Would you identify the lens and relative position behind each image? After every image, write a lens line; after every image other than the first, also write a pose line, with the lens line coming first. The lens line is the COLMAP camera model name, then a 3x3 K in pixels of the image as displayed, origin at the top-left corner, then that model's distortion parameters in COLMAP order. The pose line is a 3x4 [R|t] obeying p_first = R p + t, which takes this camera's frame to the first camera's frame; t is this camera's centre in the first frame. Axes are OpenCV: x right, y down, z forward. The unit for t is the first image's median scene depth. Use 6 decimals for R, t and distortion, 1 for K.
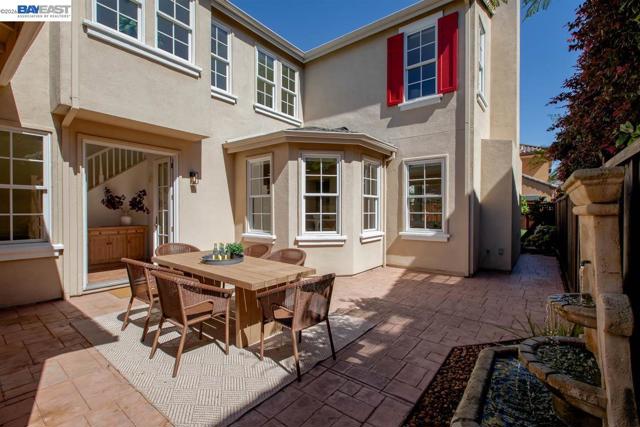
lens RADIAL K [[285.5, 0, 319.0], [0, 285.5, 211.3], [0, 0, 1]] dist [0.000269, -0.000146]
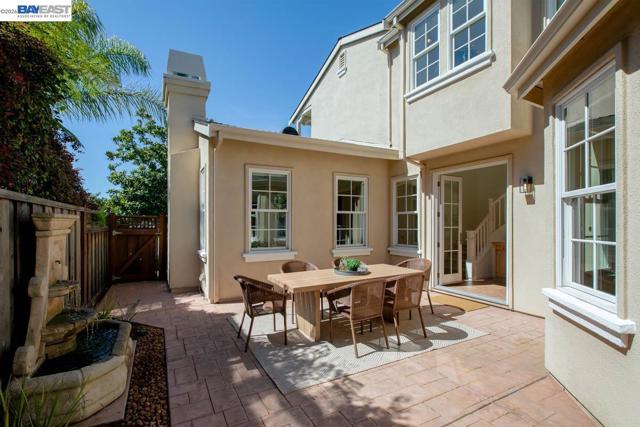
lens RADIAL K [[300.4, 0, 318.2], [0, 300.4, 222.6], [0, 0, 1]] dist [0.000064, -0.000071]
pose [[-0.408173, -0.001210, -0.912904, 0.606186], [-0.000139, 0.999999, -0.001264, -0.020430], [0.912905, -0.000389, -0.408173, 0.992276]]
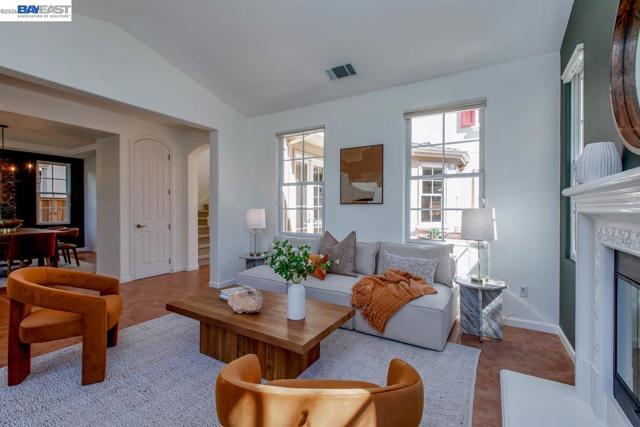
lens RADIAL K [[285.5, 0, 319.0], [0, 285.5, 211.3], [0, 0, 1]] dist [0.000269, -0.000146]
pose [[0.992668, -0.007255, 0.120651, -0.814341], [0.006165, 0.999937, 0.009405, 0.004408], [-0.120712, -0.008592, 0.992650, -0.322971]]
